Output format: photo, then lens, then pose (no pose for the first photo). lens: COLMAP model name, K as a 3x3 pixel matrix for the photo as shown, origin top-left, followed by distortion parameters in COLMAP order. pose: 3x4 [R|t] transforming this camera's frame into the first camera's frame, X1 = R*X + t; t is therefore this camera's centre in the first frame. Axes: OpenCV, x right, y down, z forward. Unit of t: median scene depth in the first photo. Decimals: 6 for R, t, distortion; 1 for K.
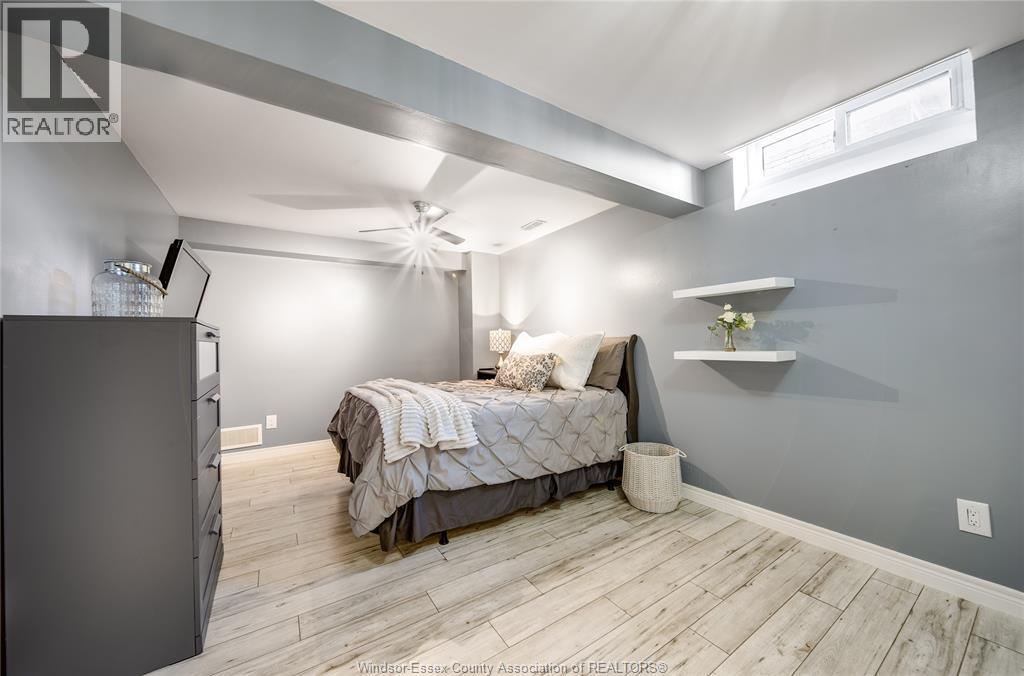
lens RADIAL K [[356.3, 0, 505.9], [0, 356.3, 338.4], [0, 0, 1]] dist [-0.000254, -0.000042]
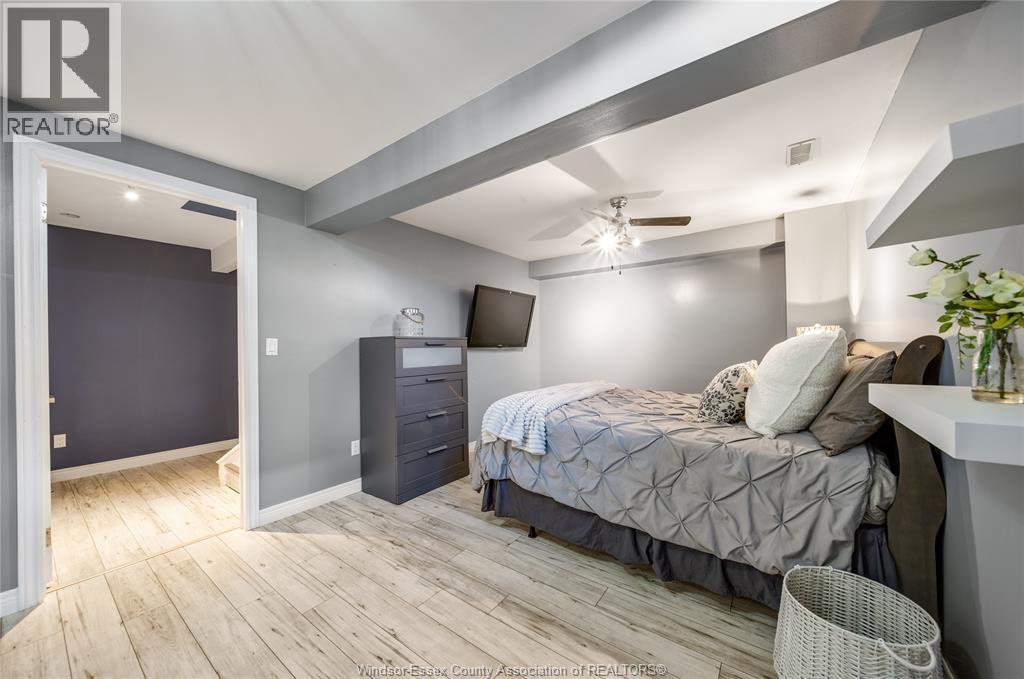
lens RADIAL K [[359.0, 0, 519.3], [0, 359.0, 346.4], [0, 0, 1]] dist [0.001746, -0.000021]
pose [[0.385904, 0.014754, -0.922421, 0.796862], [0.016437, 0.999603, 0.022865, -0.022160], [0.922393, -0.023986, 0.385508, 0.559866]]
